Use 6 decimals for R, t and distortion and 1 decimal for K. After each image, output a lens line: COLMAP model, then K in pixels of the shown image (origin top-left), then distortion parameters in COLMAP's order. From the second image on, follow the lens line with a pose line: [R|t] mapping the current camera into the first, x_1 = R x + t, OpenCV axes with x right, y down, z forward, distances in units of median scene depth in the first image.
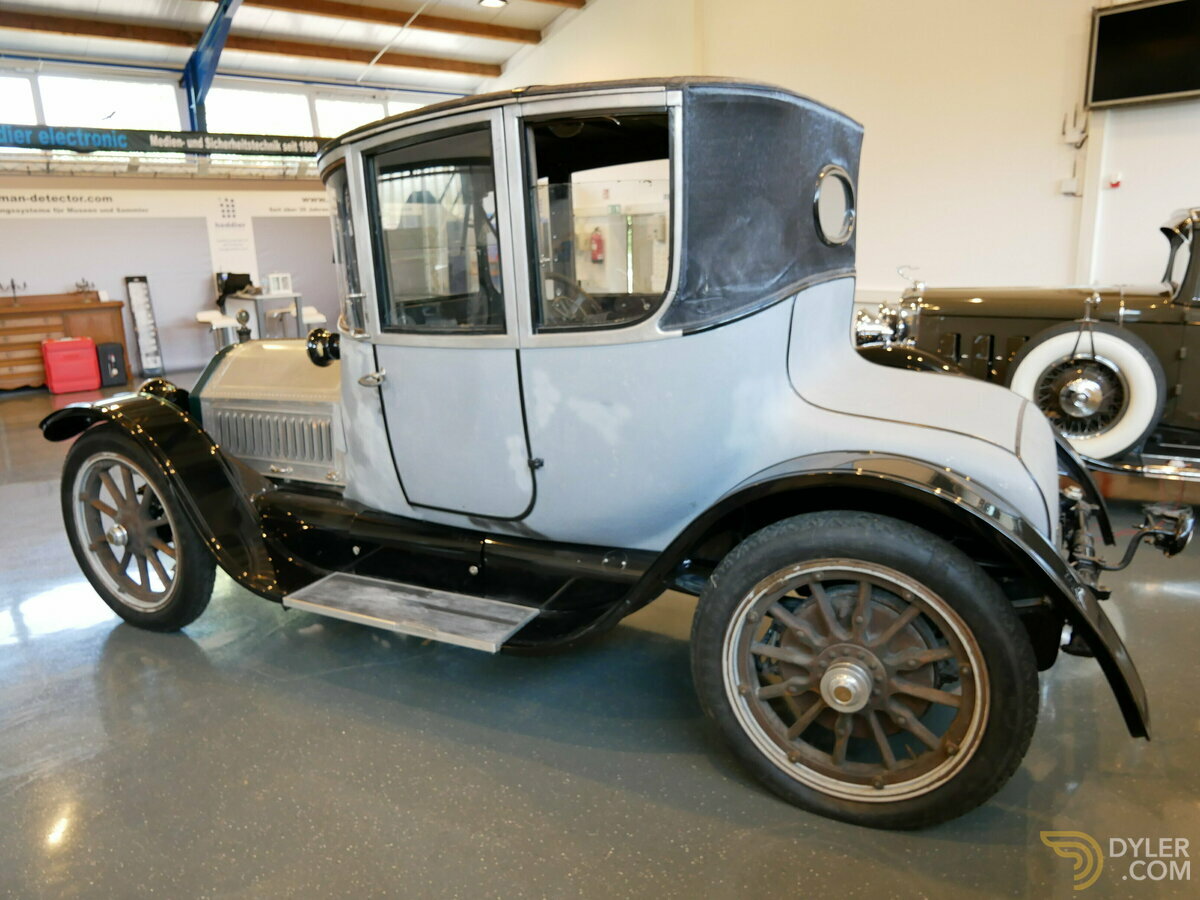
lens RADIAL K [[883.7, 0, 597.9], [0, 883.7, 455.7], [0, 0, 1]] dist [-0.049196, 0.030351]
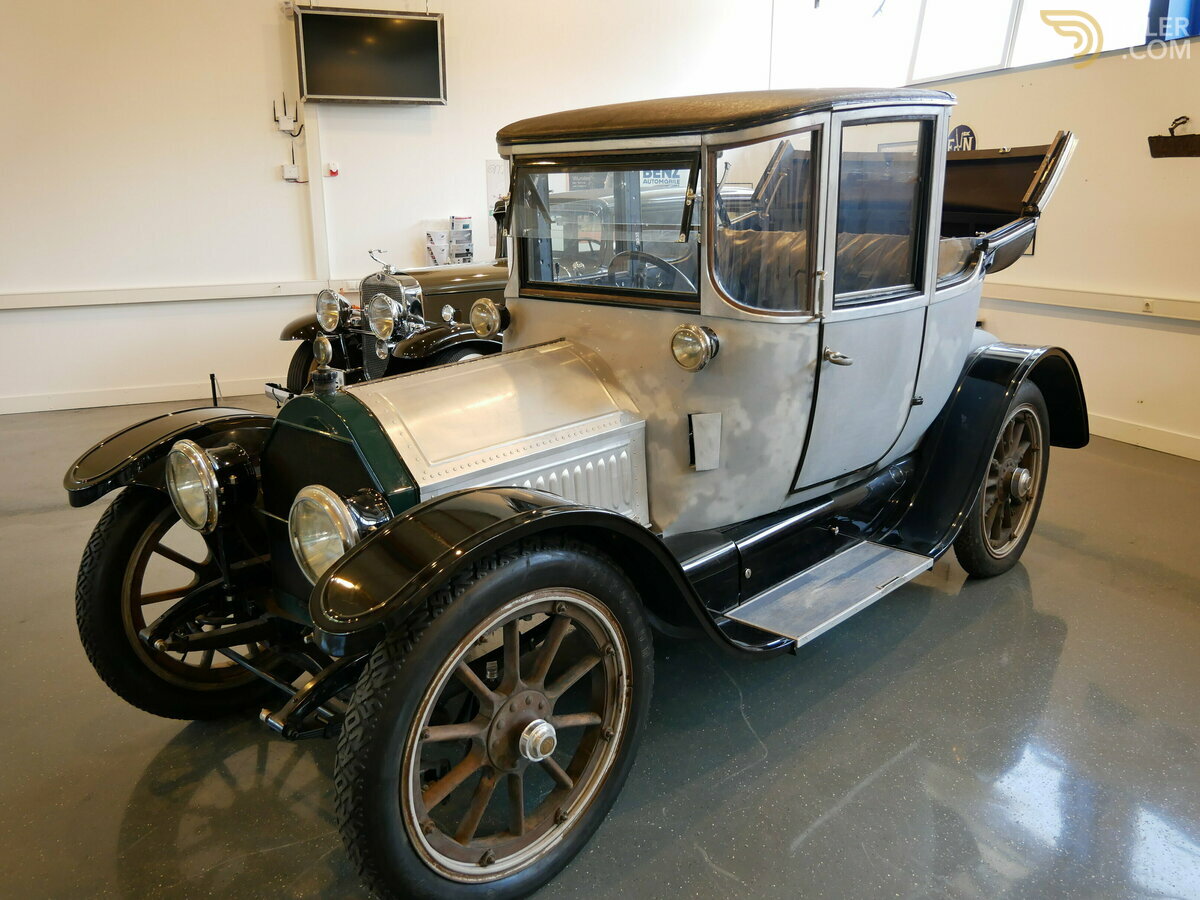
lens RADIAL K [[991.4, 0, 597.8], [0, 991.4, 457.6], [0, 0, 1]] dist [-0.037893, 0.029264]
pose [[0.276151, -0.218534, 0.935940, -1.238600], [0.234902, 0.959621, 0.154755, -0.192172], [-0.931966, 0.177119, 0.316334, 0.836997]]
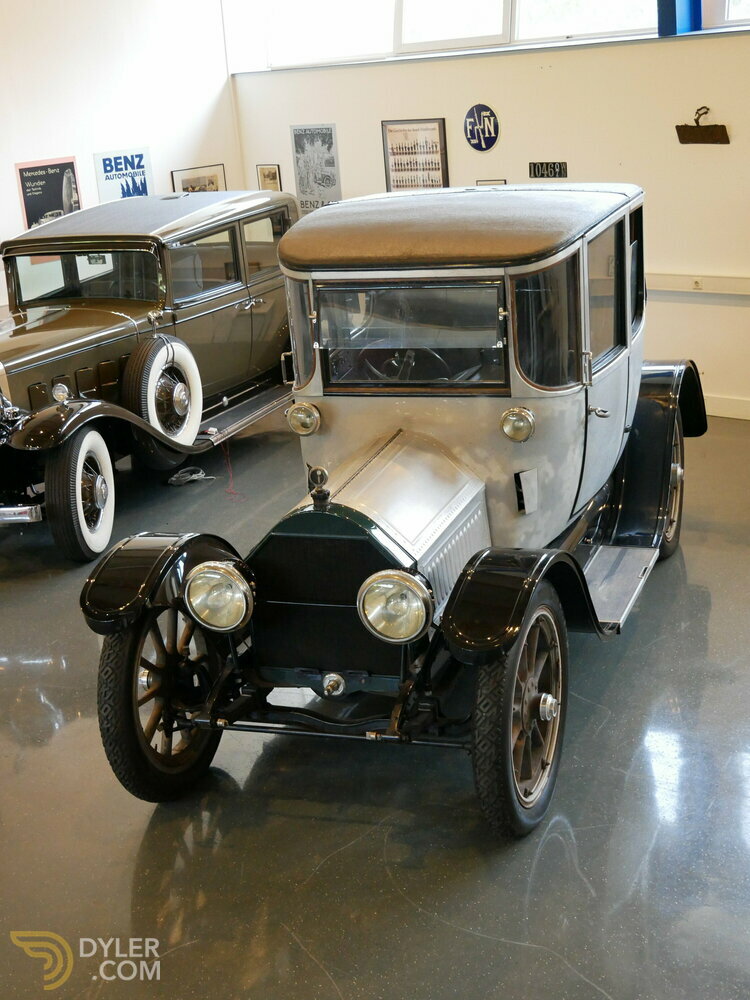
lens RADIAL K [[1502.3, 0, 375.0], [0, 1502.3, 500.0], [0, 0, 1]] dist [0.011878, 0.012489]
pose [[-0.124981, -0.252762, 0.959422, -2.140079], [0.319864, 0.905107, 0.280120, -0.629014], [-0.939184, 0.341895, -0.032272, 1.293278]]
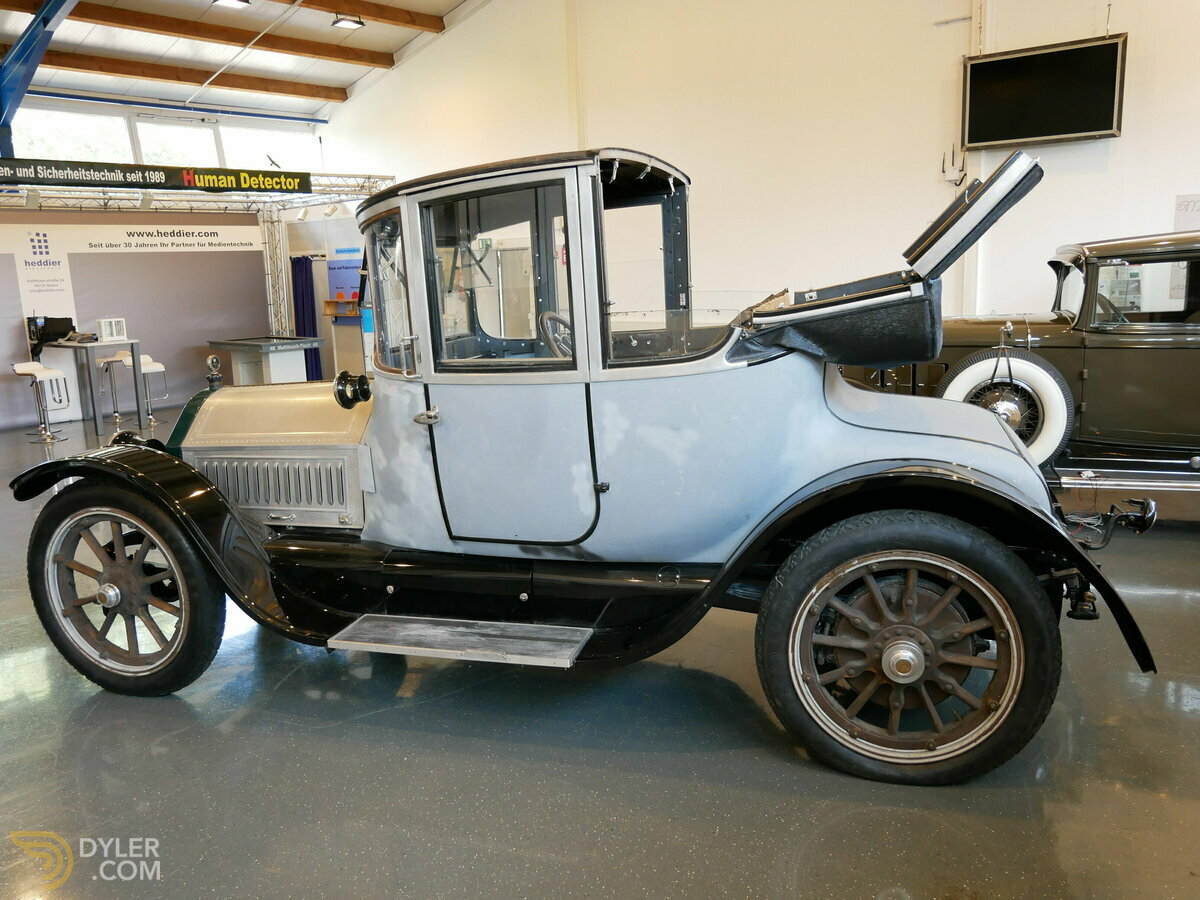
lens RADIAL K [[991.4, 0, 597.8], [0, 991.4, 457.6], [0, 0, 1]] dist [-0.037893, 0.029264]
pose [[0.982336, -0.042703, 0.182187, -0.249161], [0.052802, 0.997305, -0.050941, 0.028437], [-0.179521, 0.059661, 0.981943, -0.166644]]
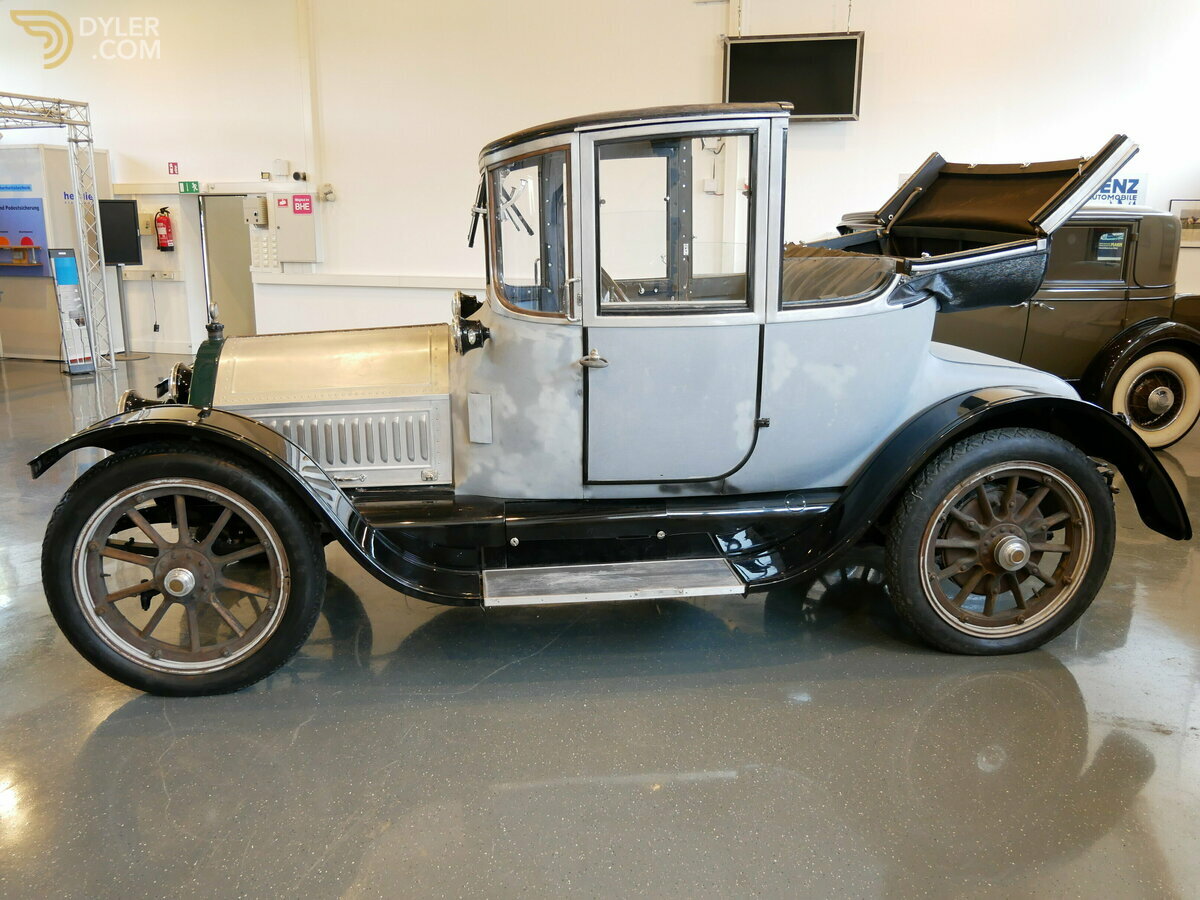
lens RADIAL K [[991.4, 0, 597.8], [0, 991.4, 457.6], [0, 0, 1]] dist [-0.037893, 0.029264]
pose [[0.822428, -0.105626, 0.558978, -0.829140], [0.111563, 0.993477, 0.023586, -0.000726], [-0.557823, 0.042964, 0.828847, 0.036253]]
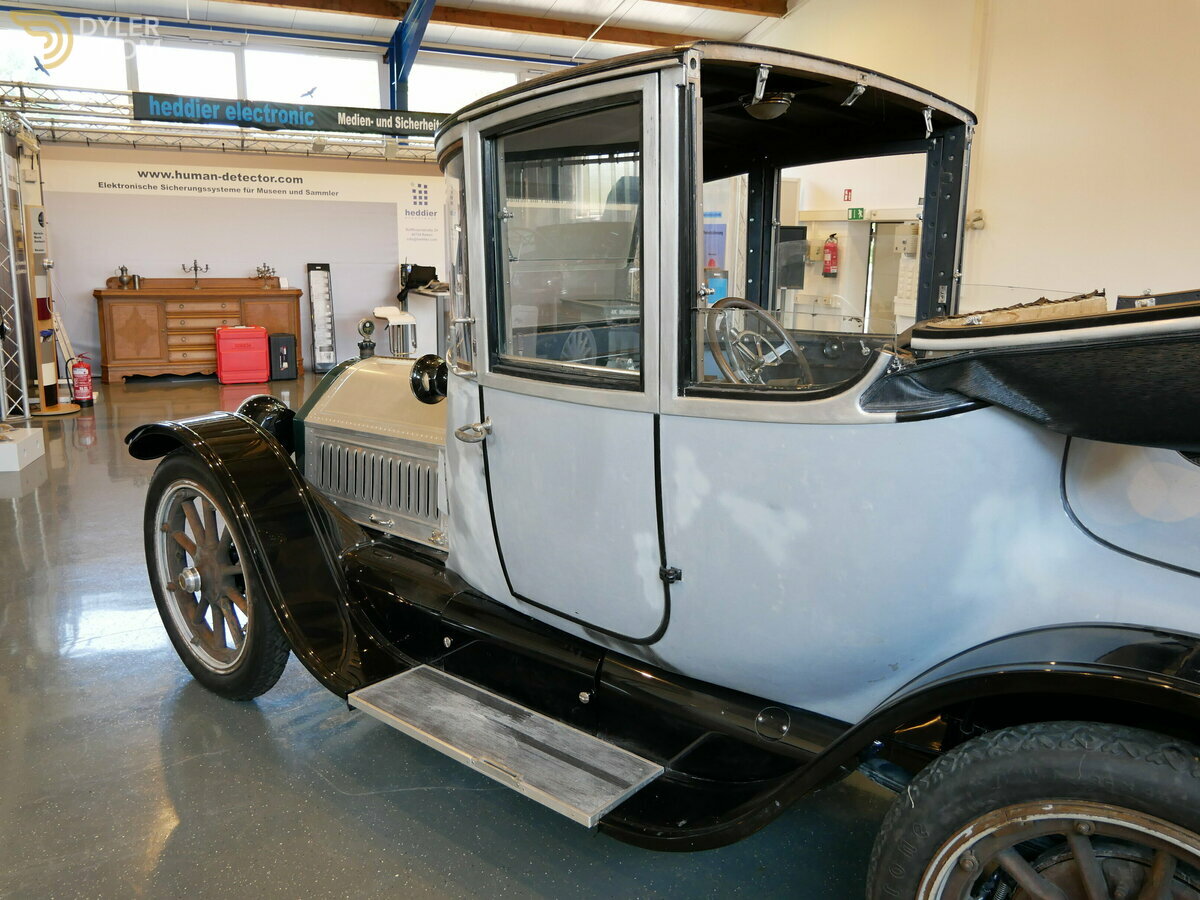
lens RADIAL K [[991.4, 0, 597.8], [0, 991.4, 457.6], [0, 0, 1]] dist [-0.037893, 0.029264]
pose [[0.970896, 0.091832, -0.221195, 0.034001], [-0.097027, 0.995201, -0.012712, -0.058223], [0.218966, 0.033804, 0.975147, 0.176954]]
